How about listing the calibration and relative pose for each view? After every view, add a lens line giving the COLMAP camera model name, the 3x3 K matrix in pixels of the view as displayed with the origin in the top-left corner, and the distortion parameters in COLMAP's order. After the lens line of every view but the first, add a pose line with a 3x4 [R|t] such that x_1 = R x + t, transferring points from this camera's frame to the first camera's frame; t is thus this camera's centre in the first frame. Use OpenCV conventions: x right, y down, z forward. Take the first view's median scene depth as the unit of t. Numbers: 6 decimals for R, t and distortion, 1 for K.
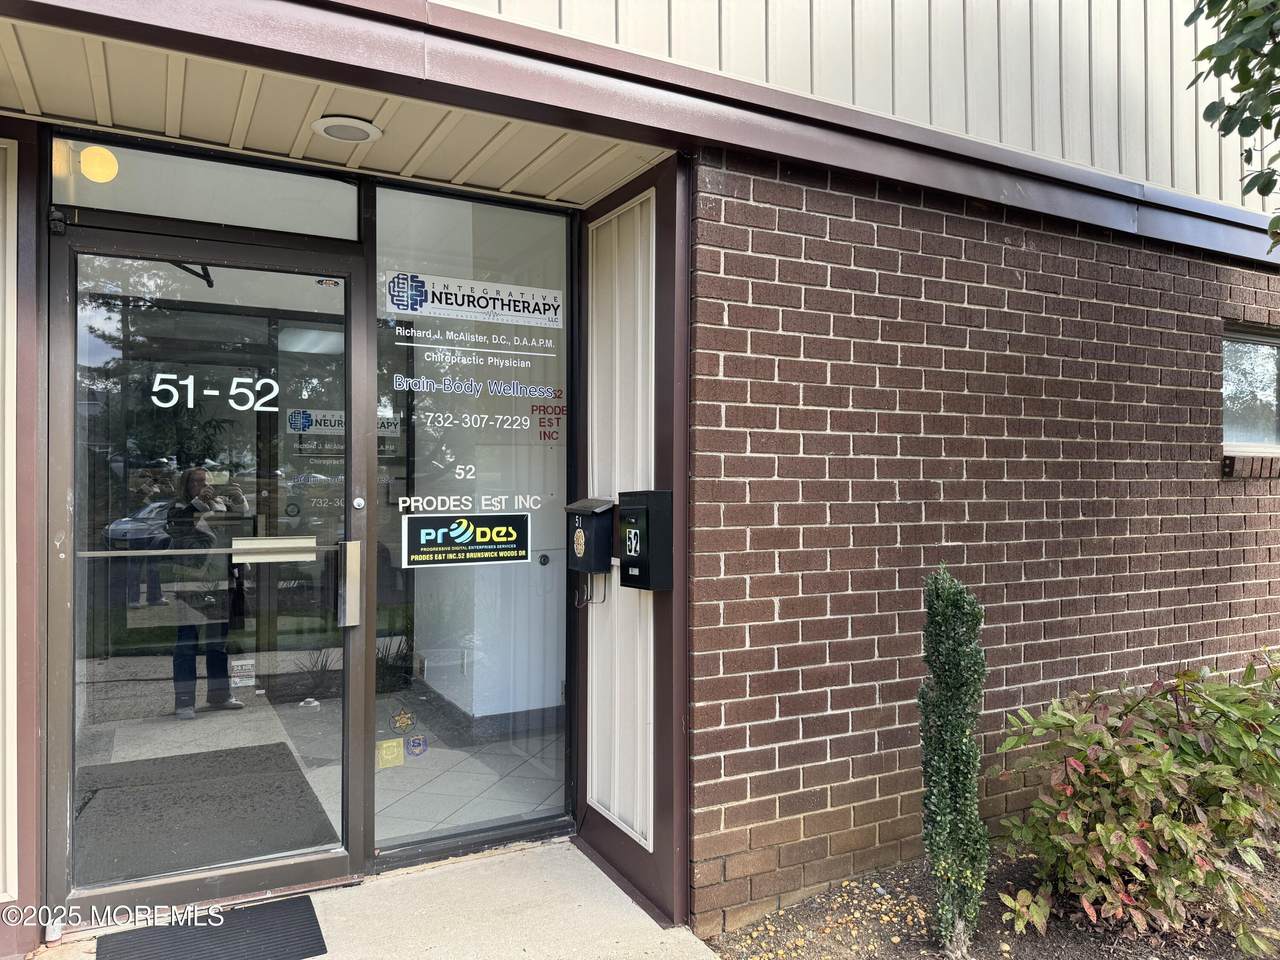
lens RADIAL K [[892.5, 0, 640.0], [0, 892.5, 480.0], [0, 0, 1]] dist [0.002103, -0.004358]
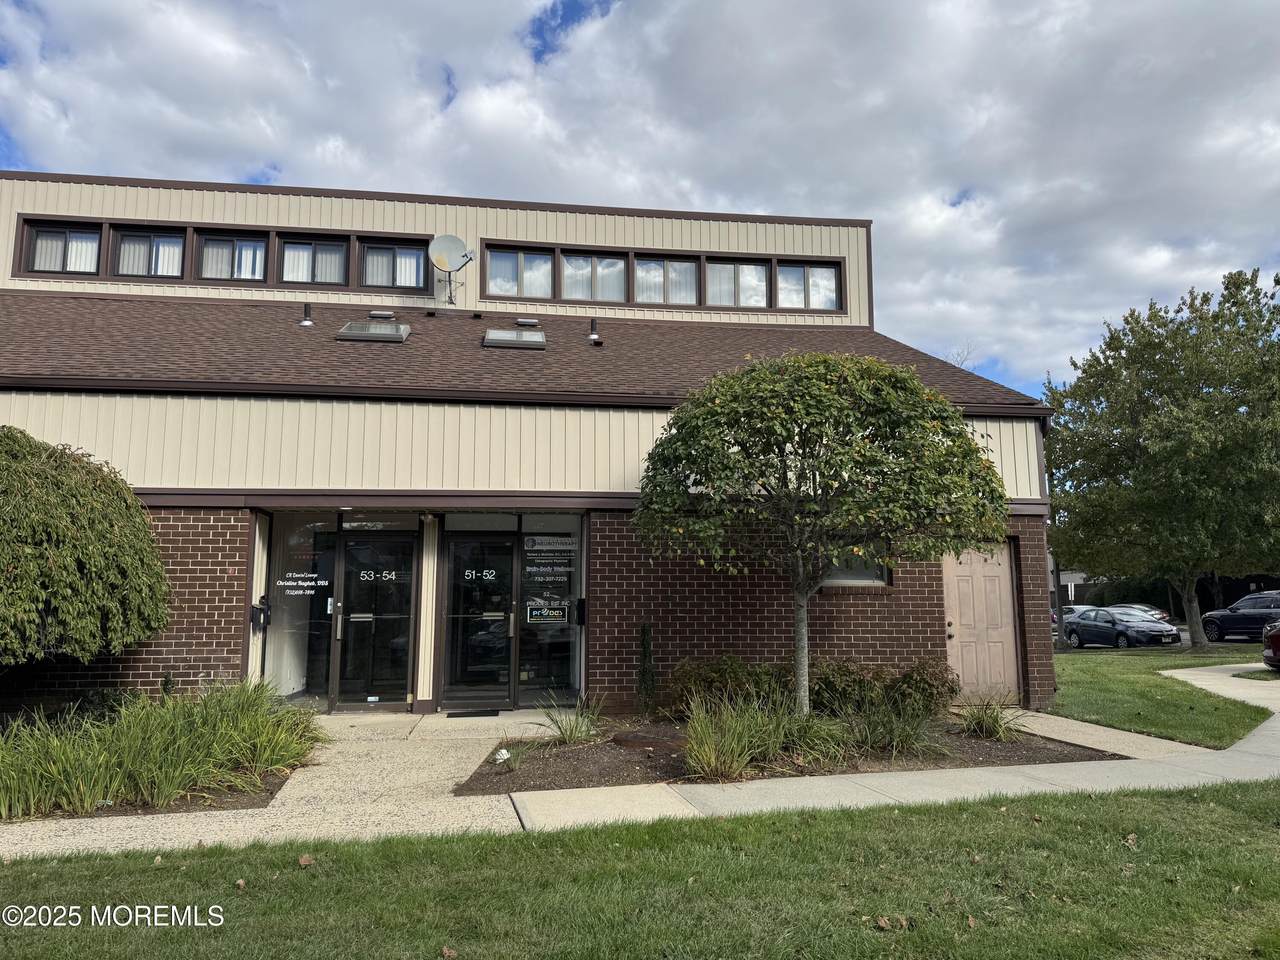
lens RADIAL K [[892.5, 0, 640.0], [0, 892.5, 480.0], [0, 0, 1]] dist [0.002103, -0.004358]
pose [[0.935319, -0.058068, -0.349007, 1.501933], [0.006383, 0.989049, -0.147453, 0.070296], [0.353747, 0.135688, 0.925447, -2.322472]]
